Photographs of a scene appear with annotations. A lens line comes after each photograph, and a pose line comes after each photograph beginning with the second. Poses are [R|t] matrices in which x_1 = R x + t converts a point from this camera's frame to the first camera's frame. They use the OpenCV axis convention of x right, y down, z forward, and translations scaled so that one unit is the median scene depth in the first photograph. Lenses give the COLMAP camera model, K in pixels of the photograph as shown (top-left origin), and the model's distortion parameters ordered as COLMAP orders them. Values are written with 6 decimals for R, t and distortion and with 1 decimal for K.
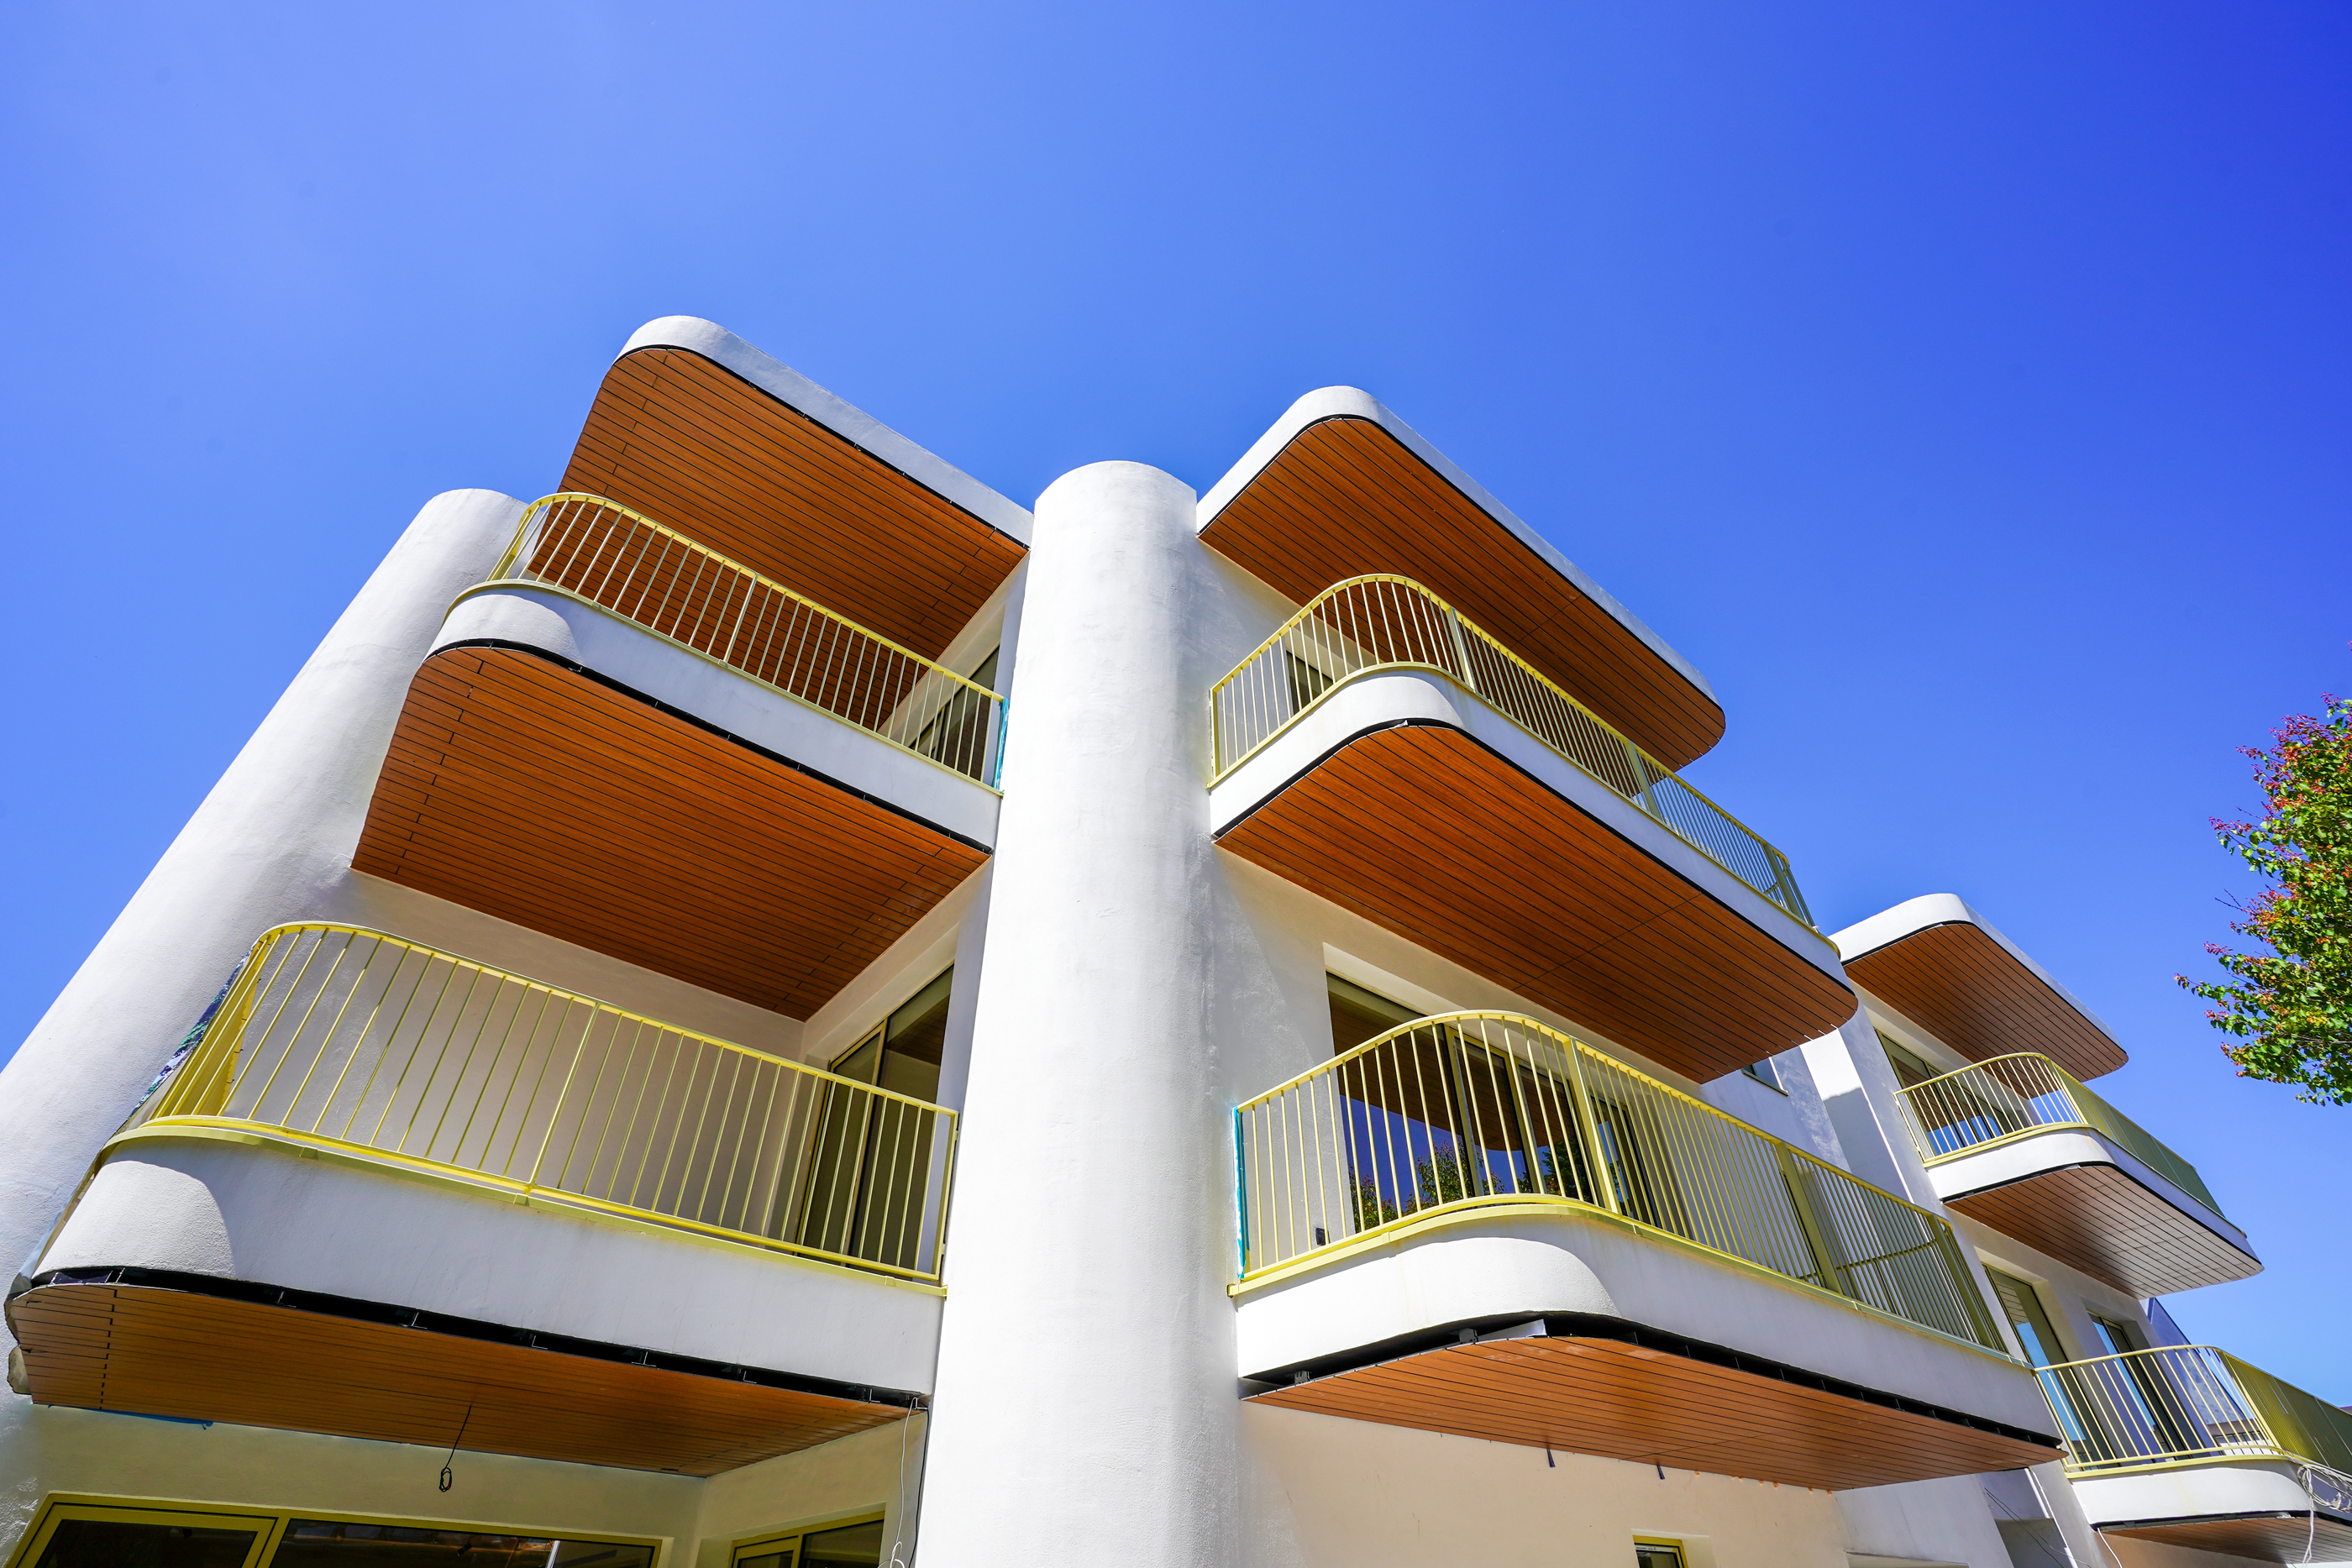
lens RADIAL K [[1082.1, 0, 1159.4], [0, 1082.1, 790.1], [0, 0, 1]] dist [-0.074965, 0.029245]
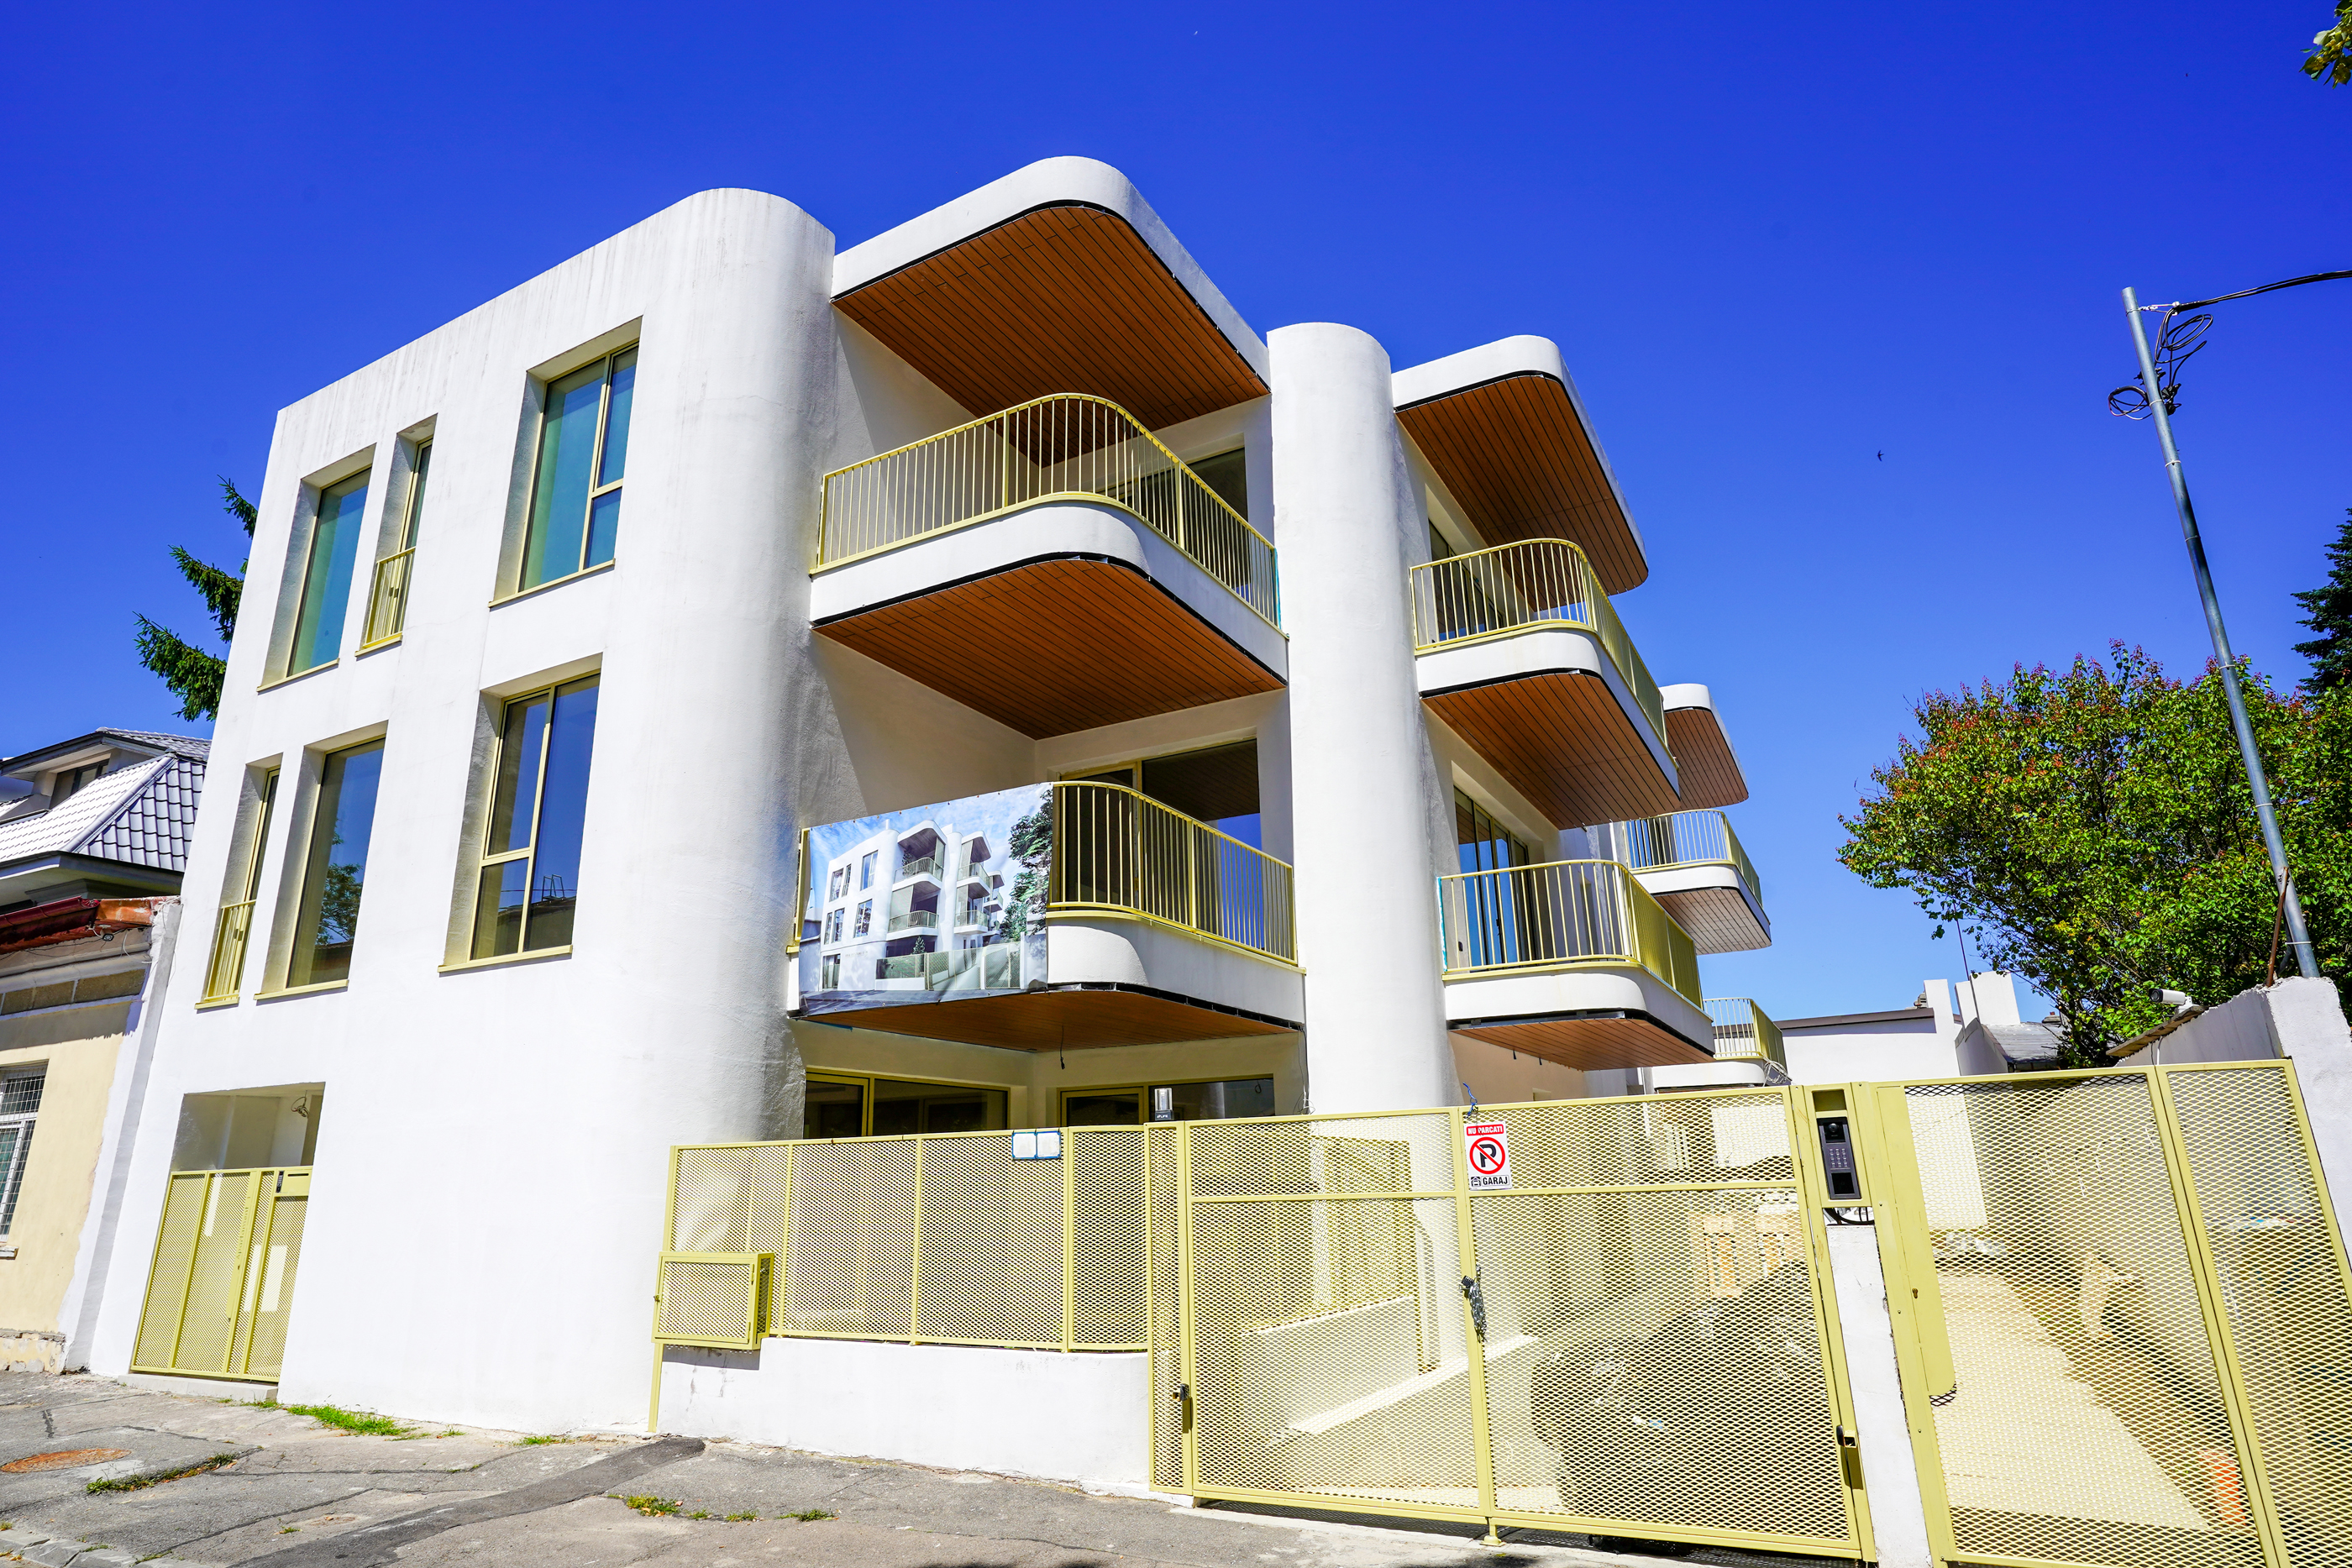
lens RADIAL K [[1289.0, 0, 1176.0], [0, 1289.0, 784.0], [0, 0, 1]] dist [-0.059713, 0.000031]
pose [[0.923550, 0.099663, 0.370302, -0.931141], [-0.236902, 0.907617, 0.346568, -0.389556], [-0.301552, -0.407798, 0.861839, -0.512730]]
